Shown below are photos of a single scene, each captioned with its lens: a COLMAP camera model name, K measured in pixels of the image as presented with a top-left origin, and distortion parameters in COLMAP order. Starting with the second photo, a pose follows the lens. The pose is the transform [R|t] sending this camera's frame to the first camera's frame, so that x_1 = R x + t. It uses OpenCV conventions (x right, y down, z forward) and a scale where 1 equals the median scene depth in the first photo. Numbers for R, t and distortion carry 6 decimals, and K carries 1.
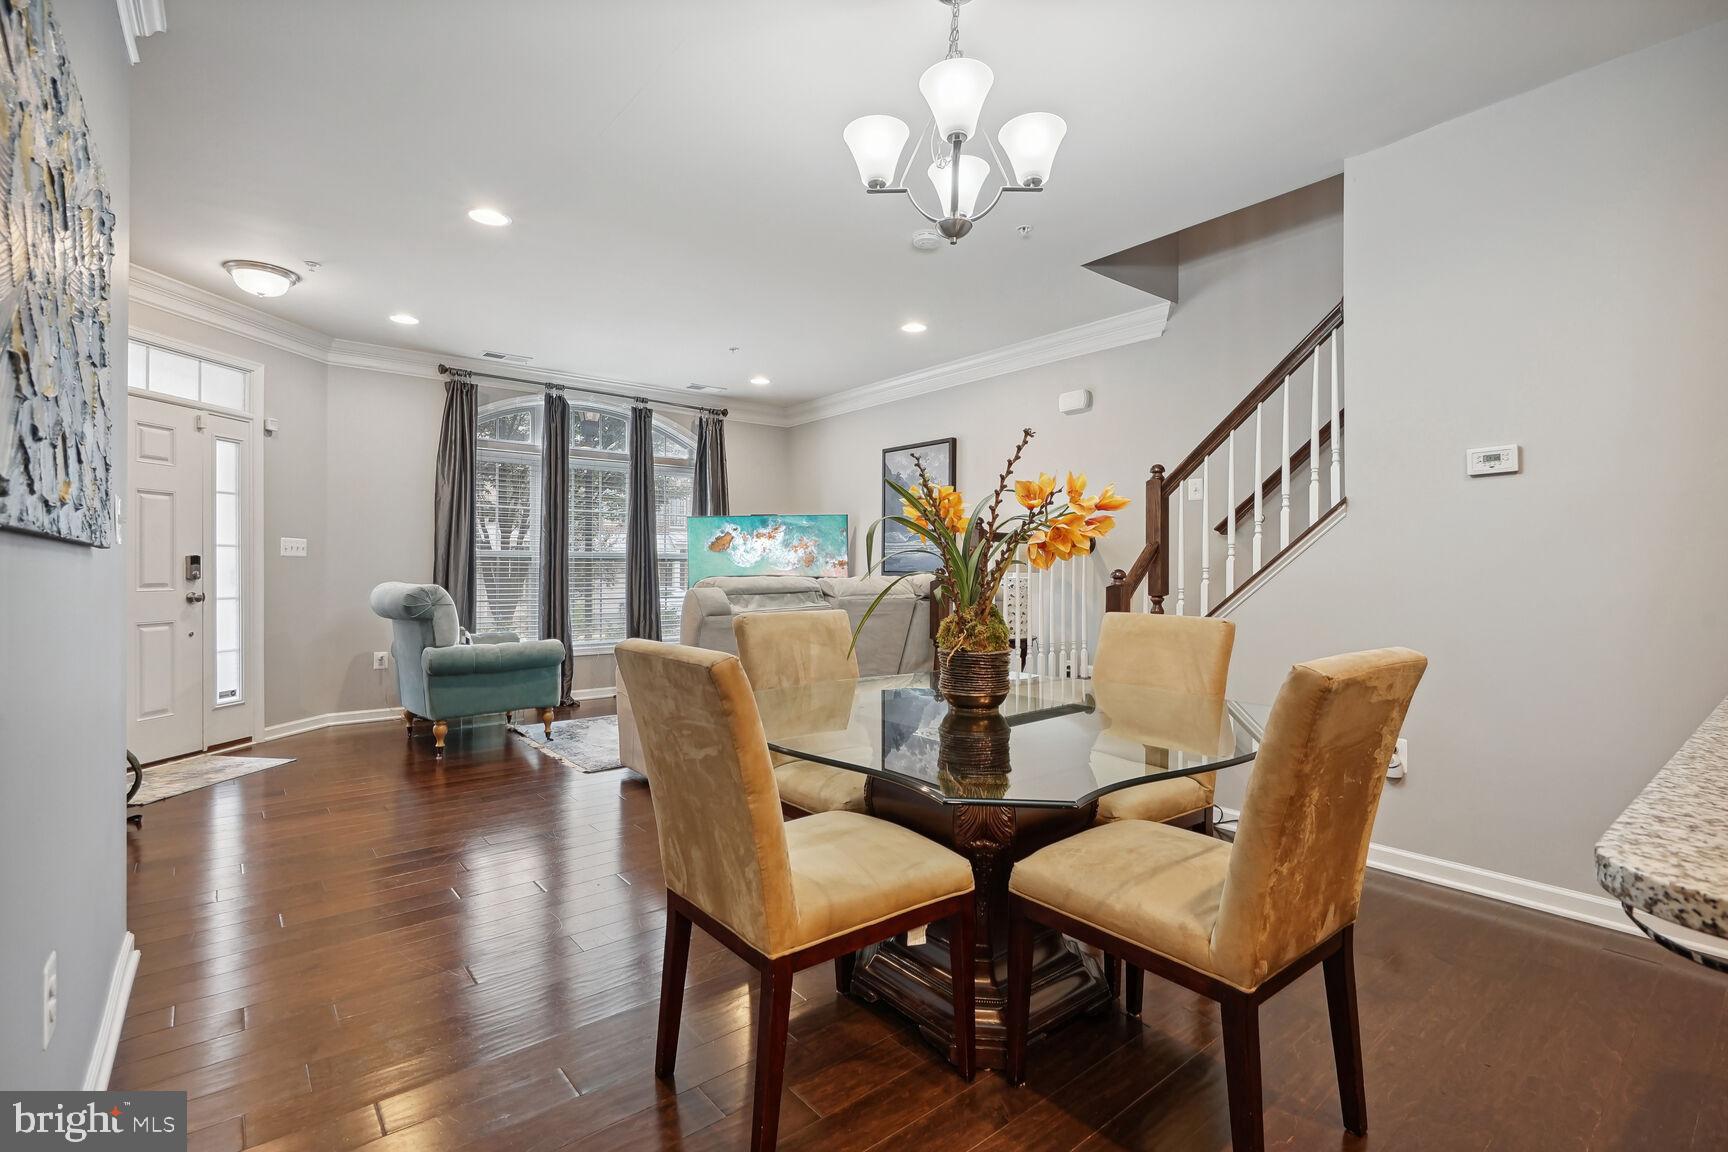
lens RADIAL K [[793.2, 0, 859.6], [0, 793.2, 568.1], [0, 0, 1]] dist [-0.000092, -0.000052]
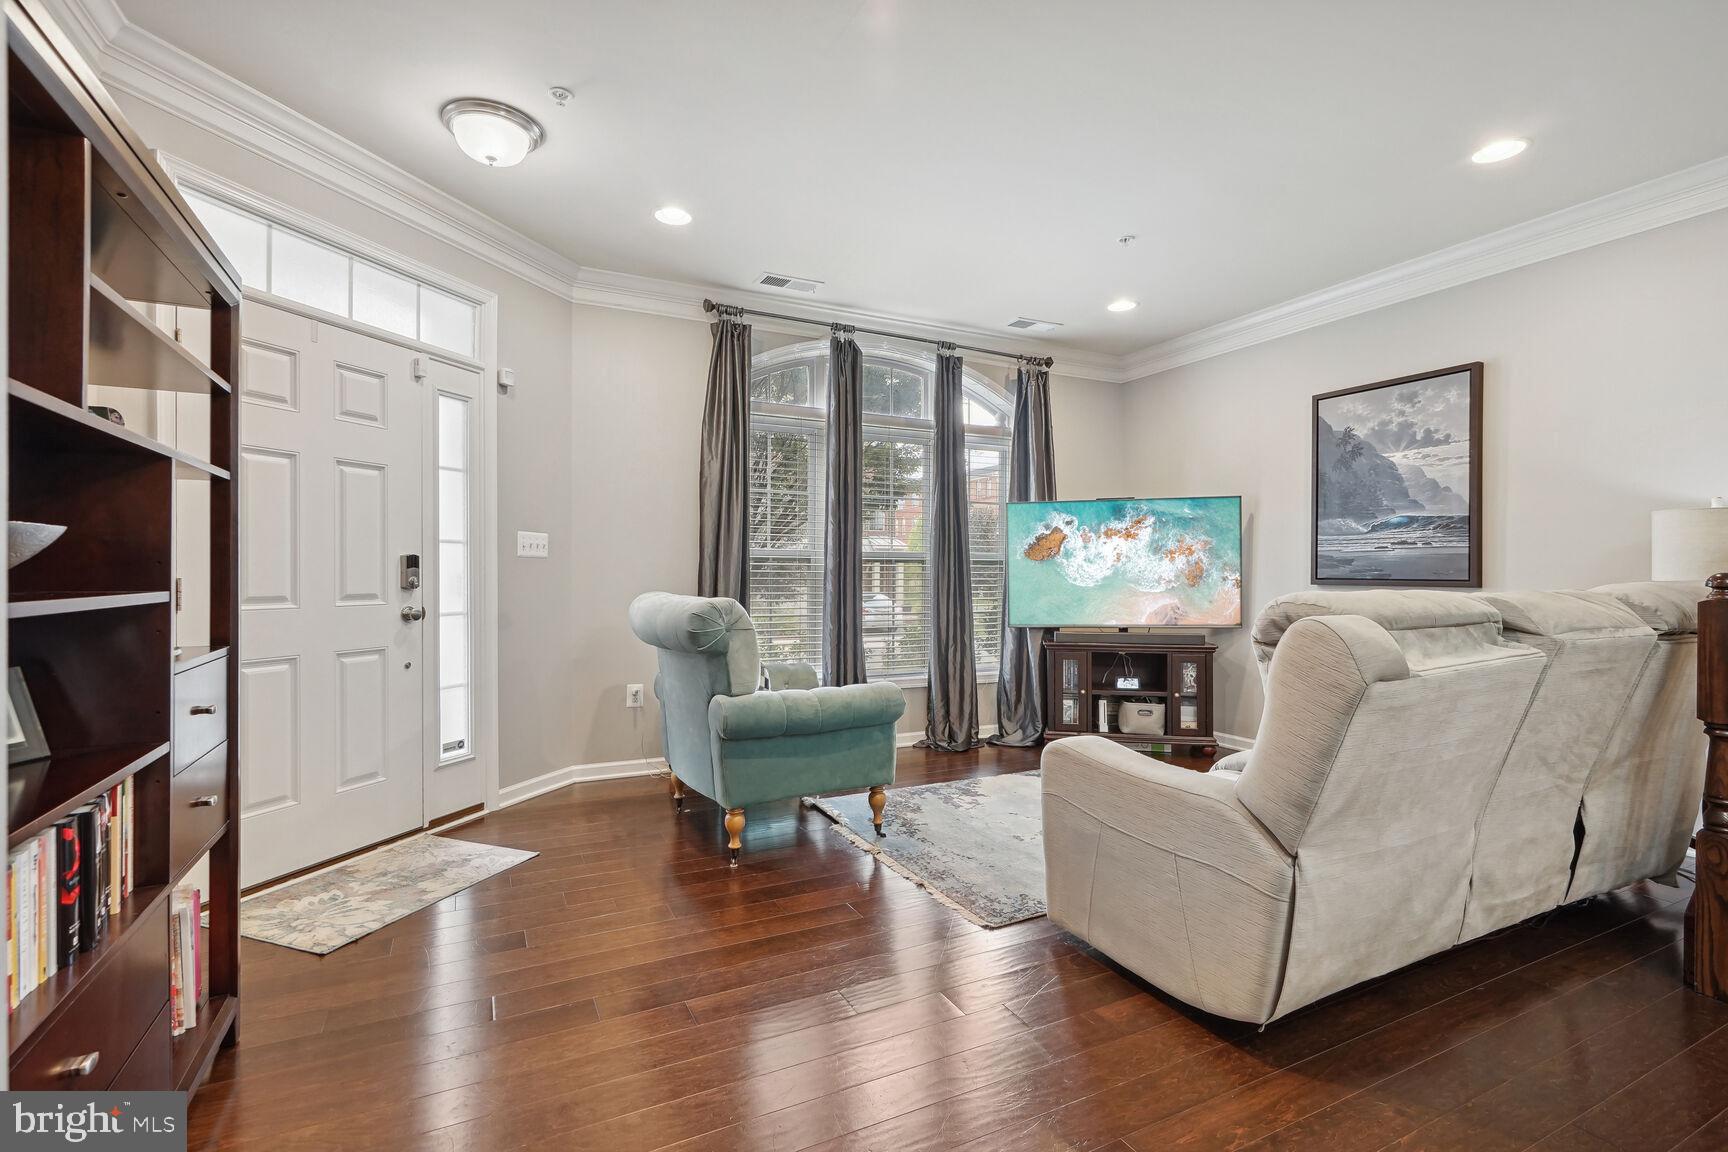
lens RADIAL K [[790.4, 0, 858.6], [0, 790.4, 579.0], [0, 0, 1]] dist [0.000094, 0.000281]
pose [[0.975718, 0.002817, -0.219013, -0.255026], [-0.001325, 0.999975, 0.006961, 0.000216], [0.219027, -0.006502, 0.975697, 0.345865]]
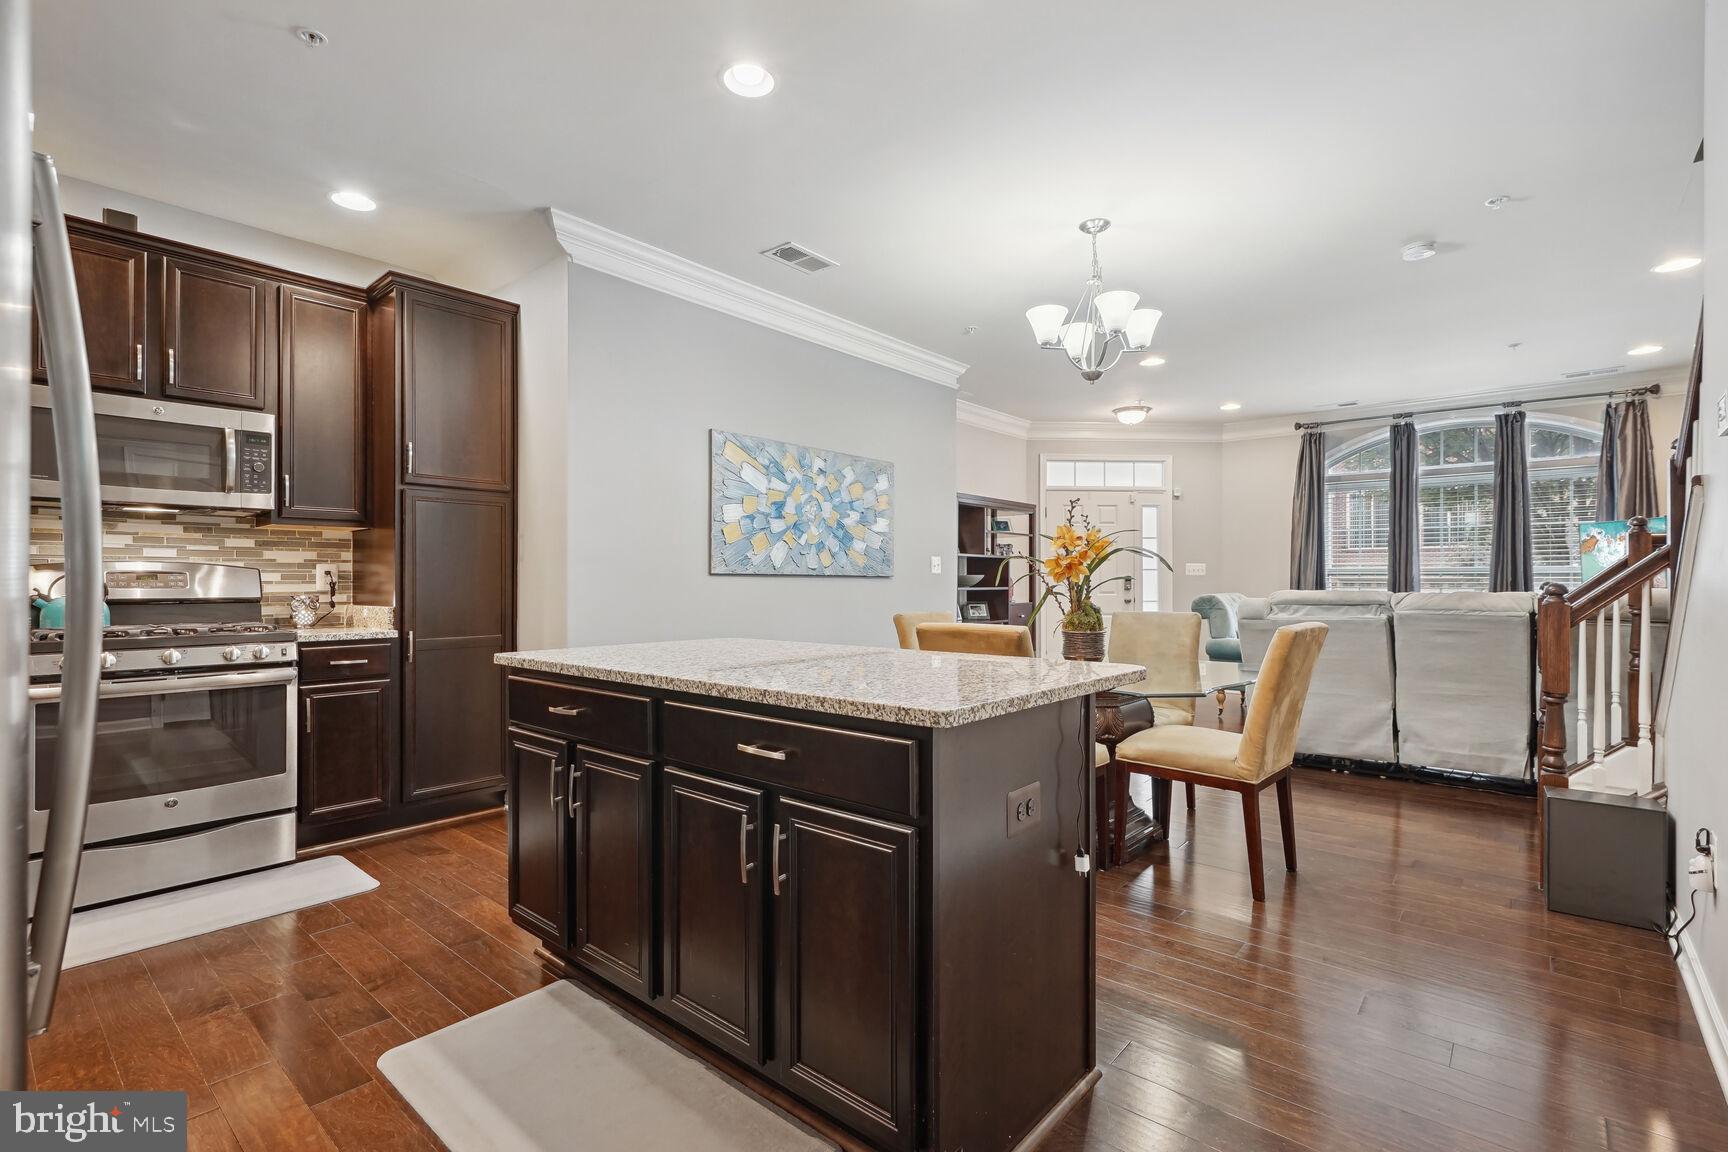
lens RADIAL K [[790.4, 0, 858.6], [0, 790.4, 579.0], [0, 0, 1]] dist [0.000094, 0.000281]
pose [[0.166606, -0.004314, -0.986014, 0.676711], [-0.000529, 0.999990, -0.004465, -0.001562], [0.986023, 0.001265, 0.166602, 0.112609]]
